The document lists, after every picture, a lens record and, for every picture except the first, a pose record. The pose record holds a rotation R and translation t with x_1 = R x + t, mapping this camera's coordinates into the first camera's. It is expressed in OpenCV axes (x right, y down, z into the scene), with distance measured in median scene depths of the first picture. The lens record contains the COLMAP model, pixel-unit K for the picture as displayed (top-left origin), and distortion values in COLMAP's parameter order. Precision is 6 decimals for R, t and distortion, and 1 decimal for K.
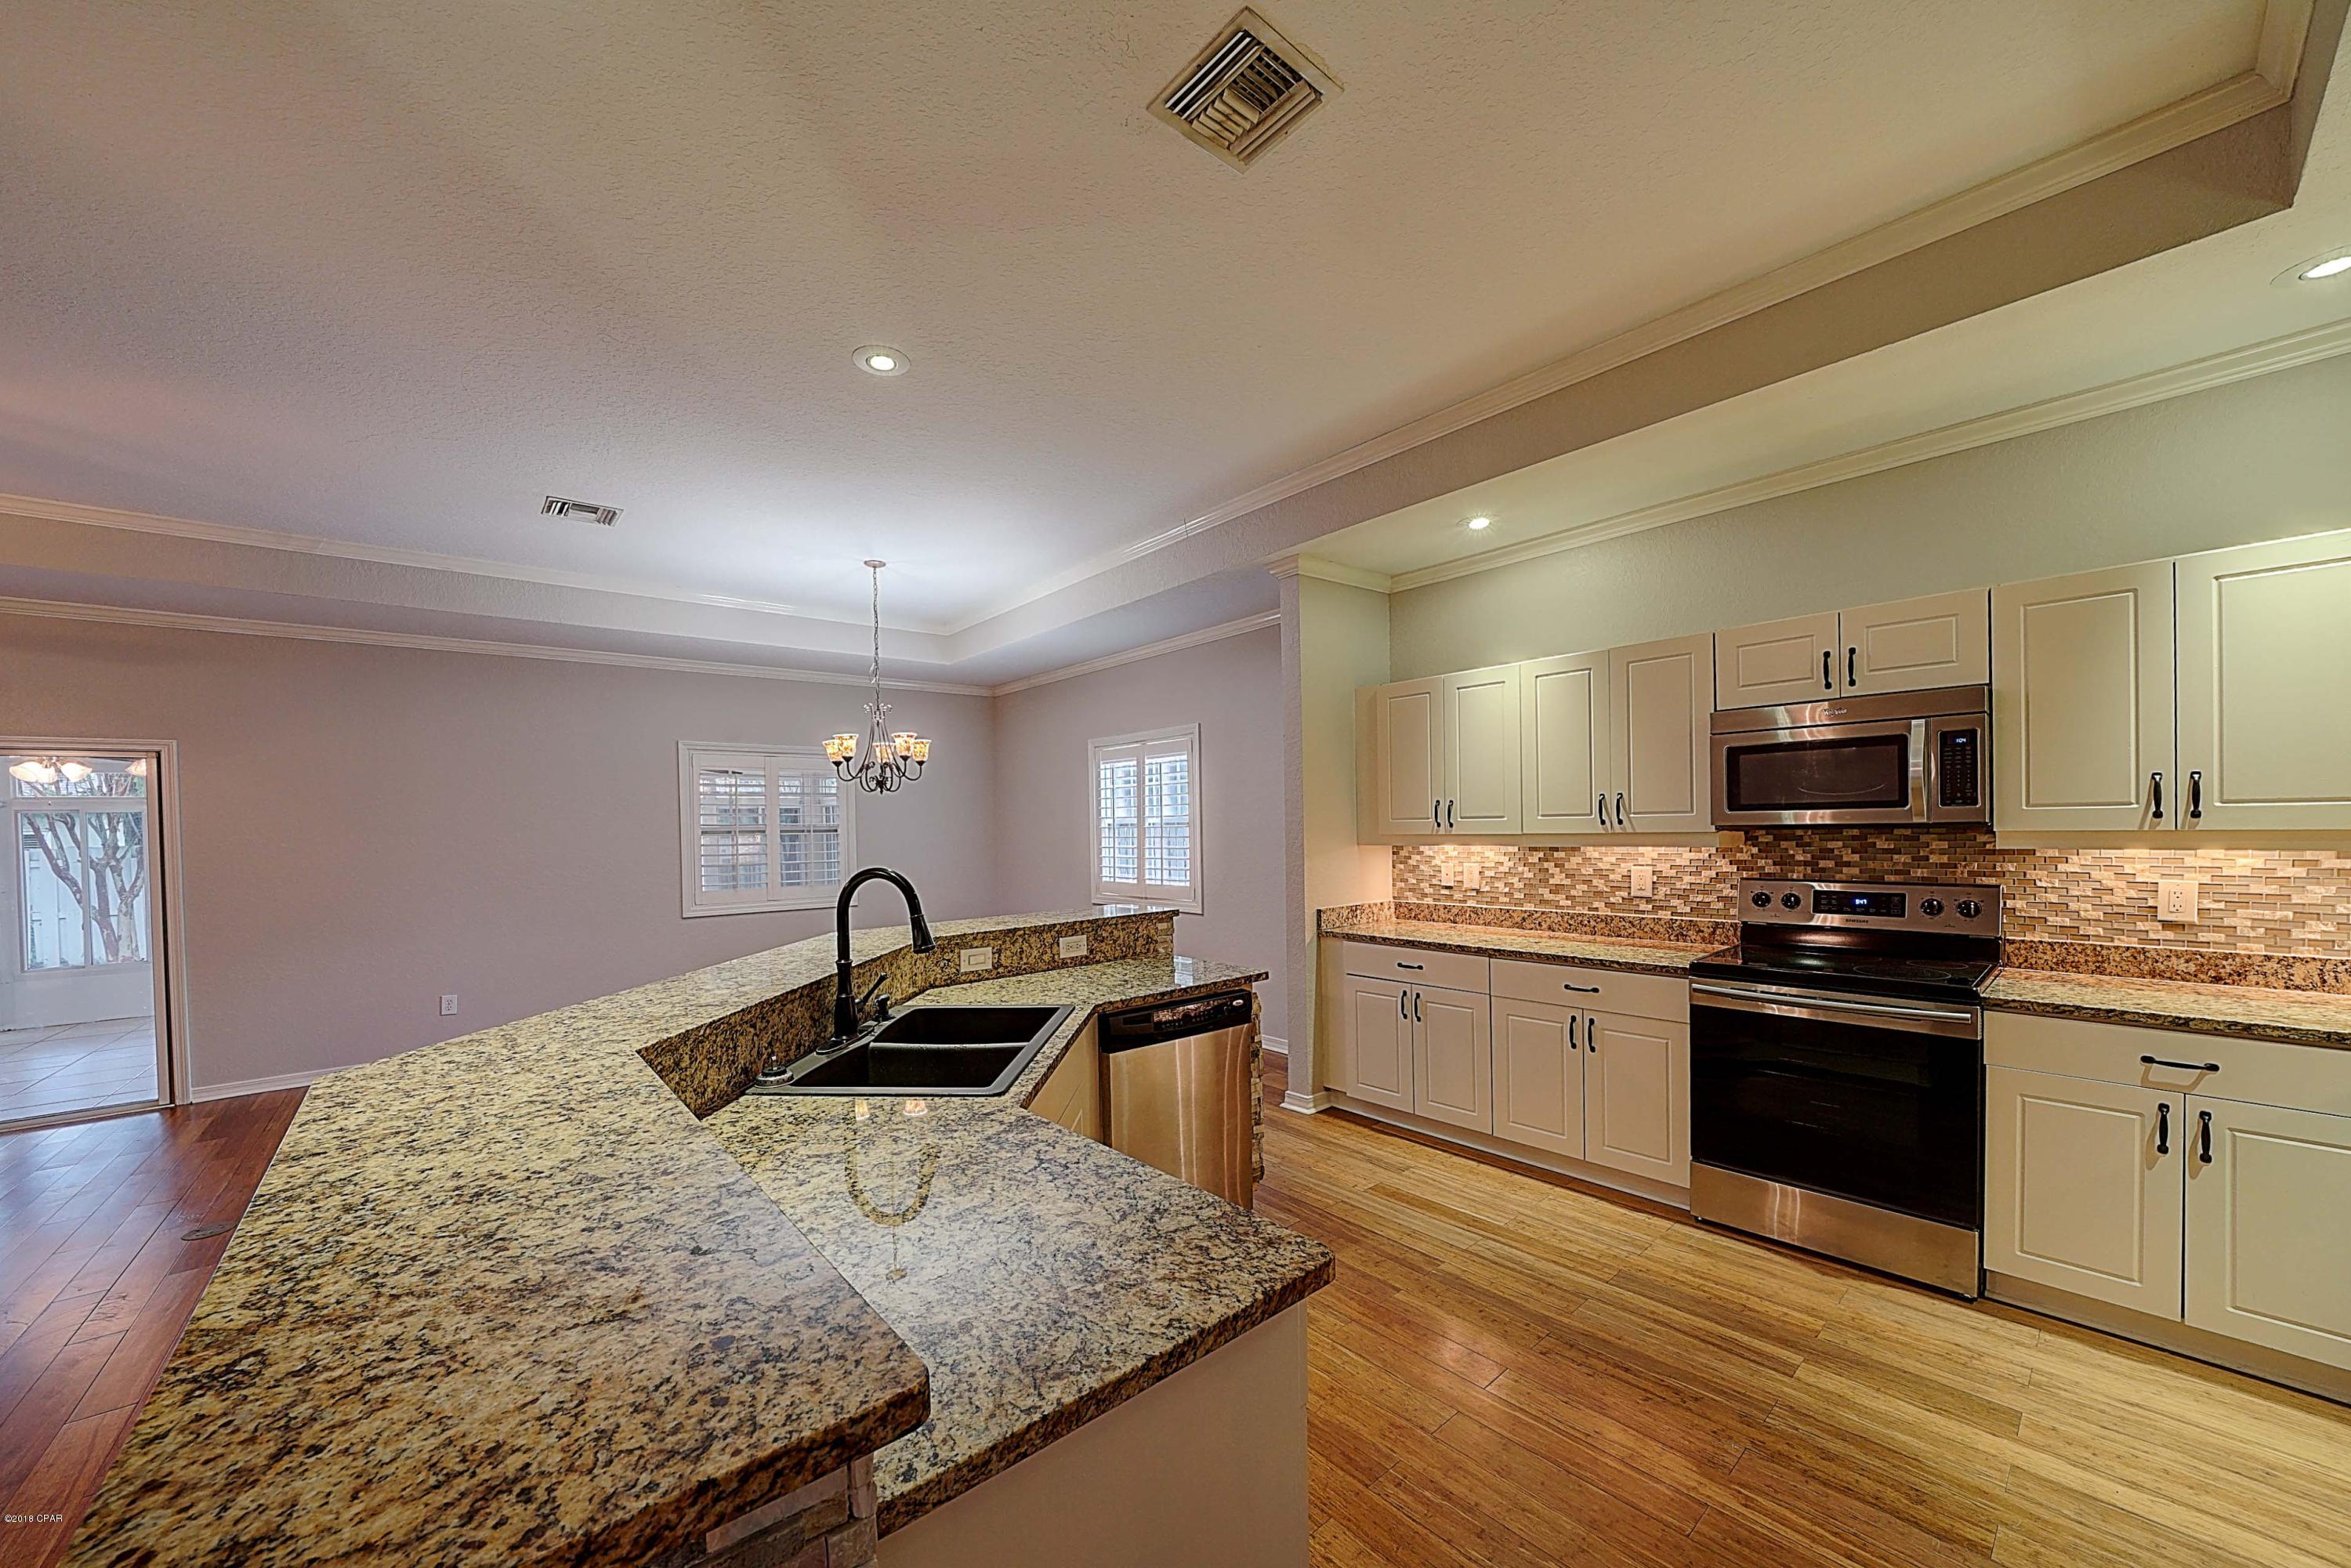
lens RADIAL K [[851.7, 0, 1166.6], [0, 851.7, 836.3], [0, 0, 1]] dist [-0.016140, 0.000359]
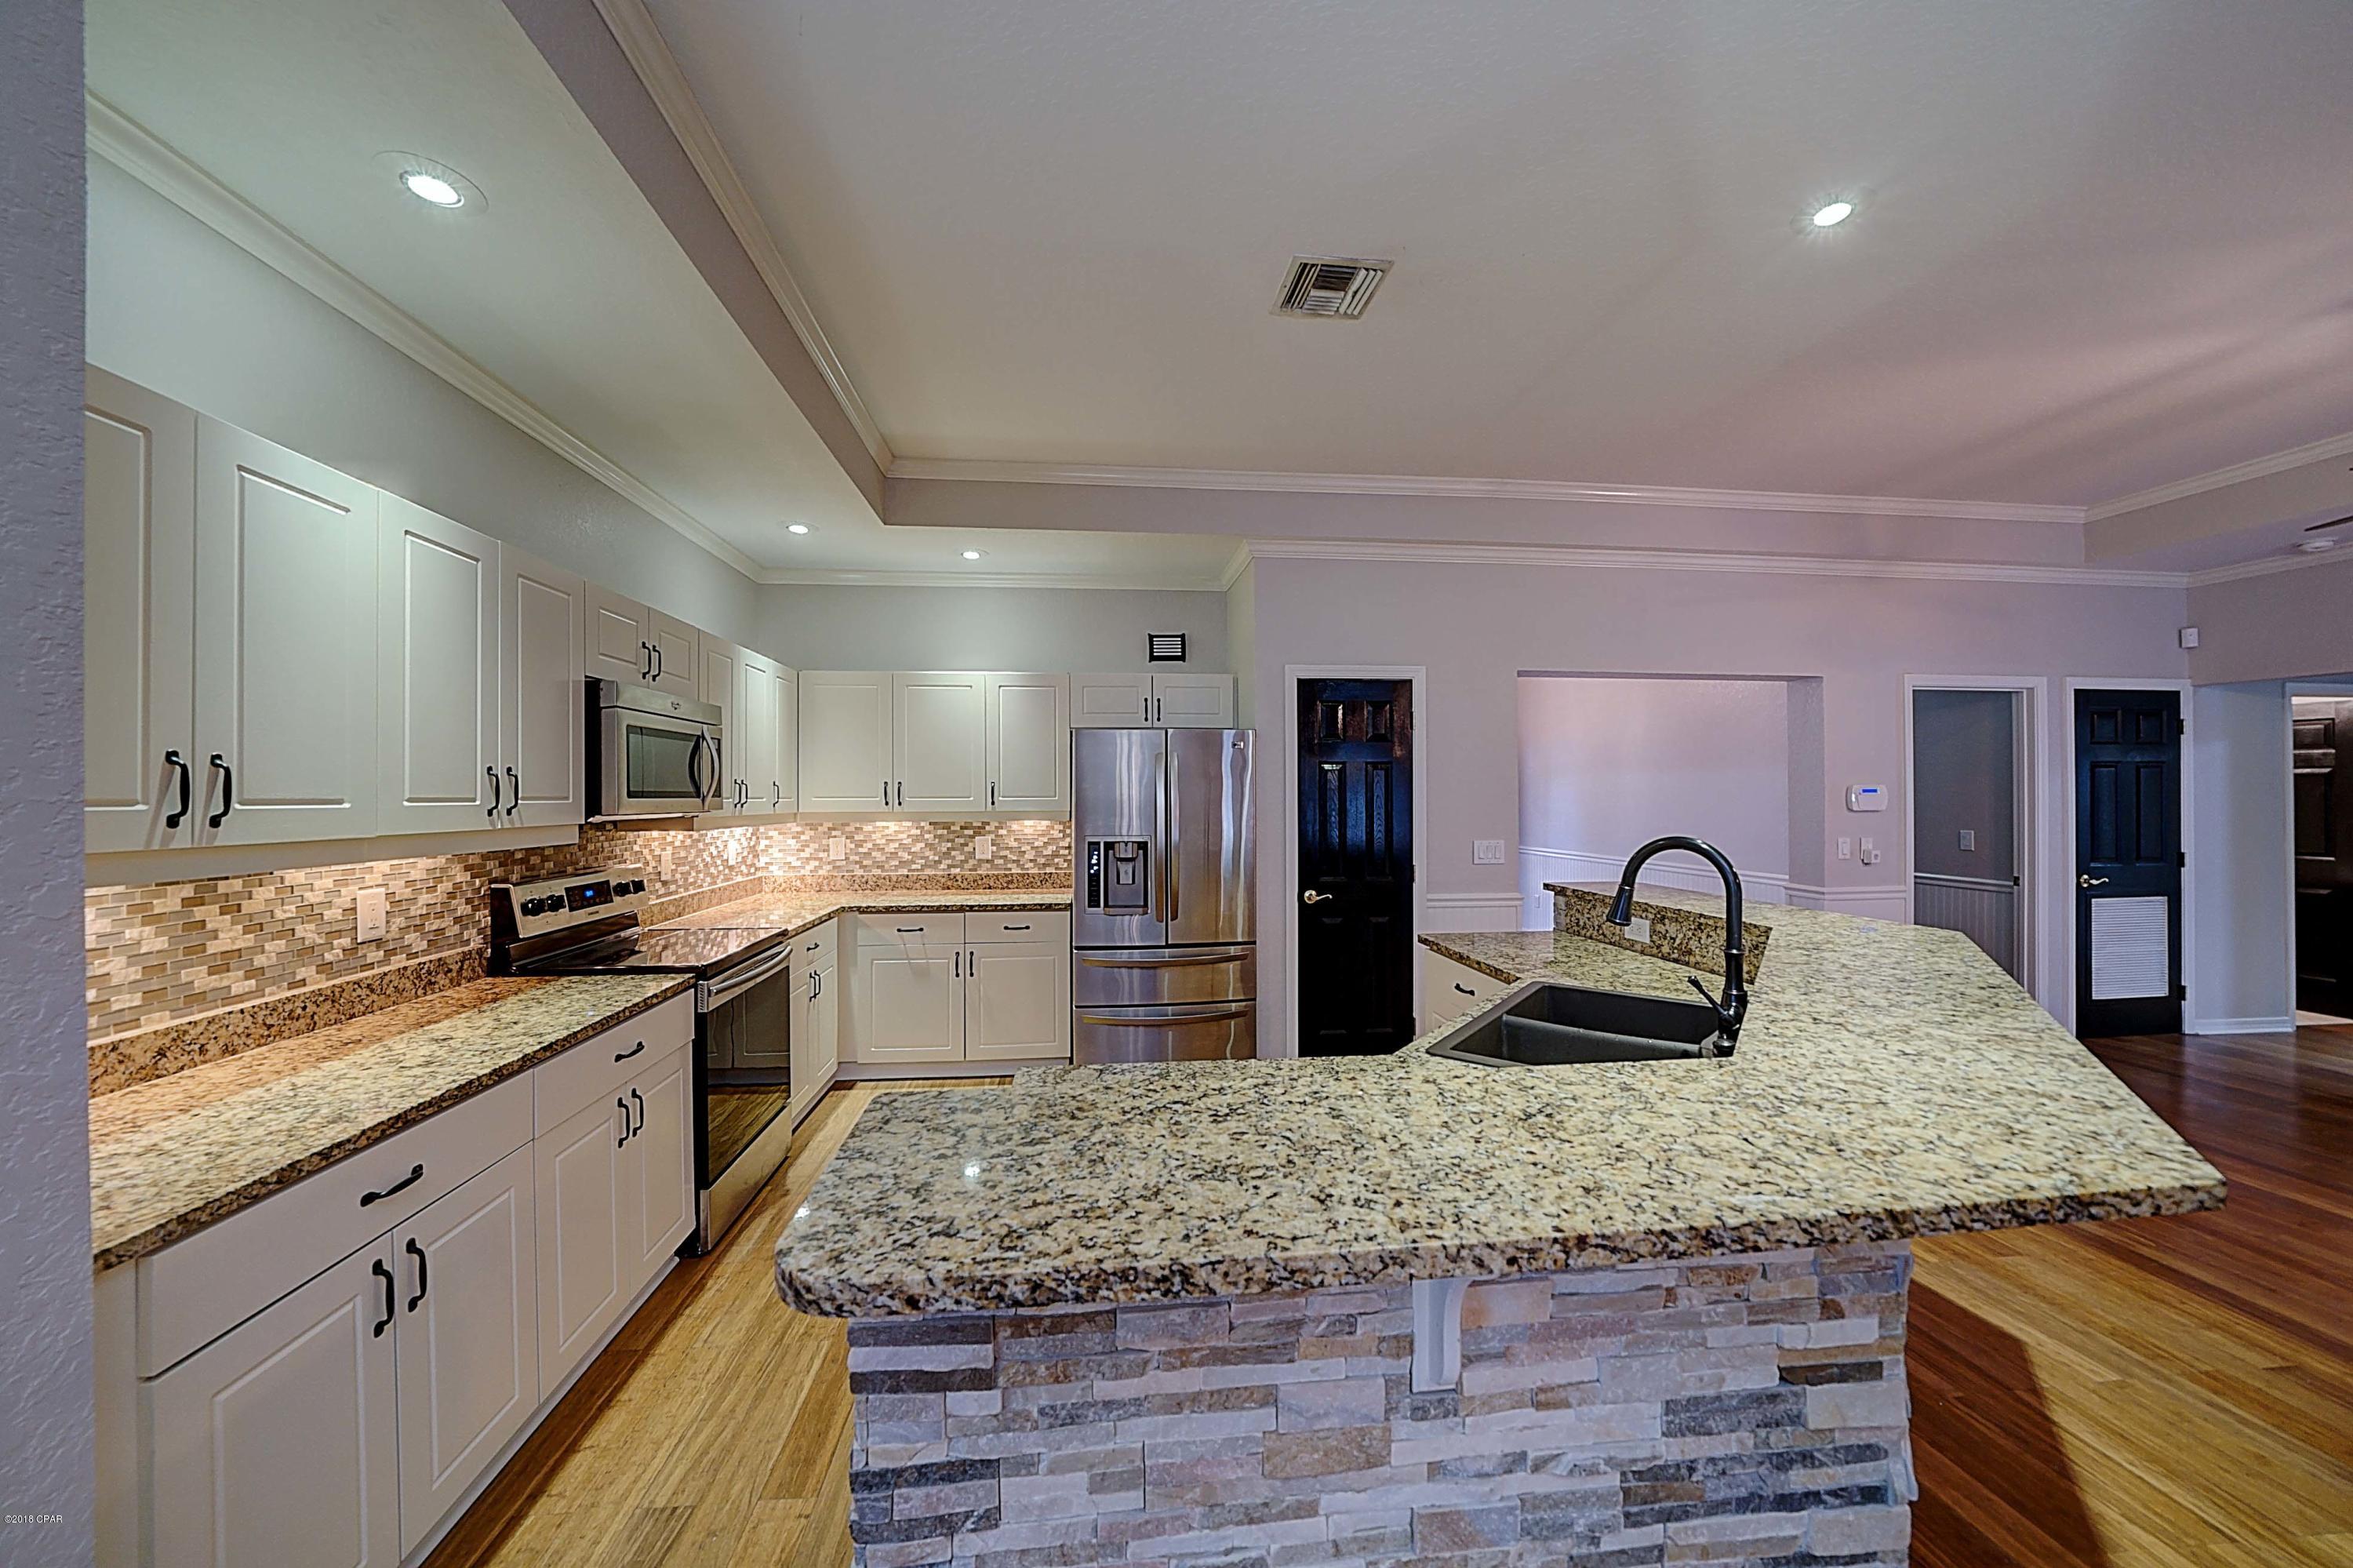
lens RADIAL K [[828.0, 0, 1163.6], [0, 828.0, 791.0], [0, 0, 1]] dist [-0.018940, 0.000000]
pose [[-0.821000, 0.027866, 0.570248, -0.254908], [0.030111, 0.999531, -0.005491, -0.015263], [-0.570134, 0.012662, -0.821454, 1.311555]]
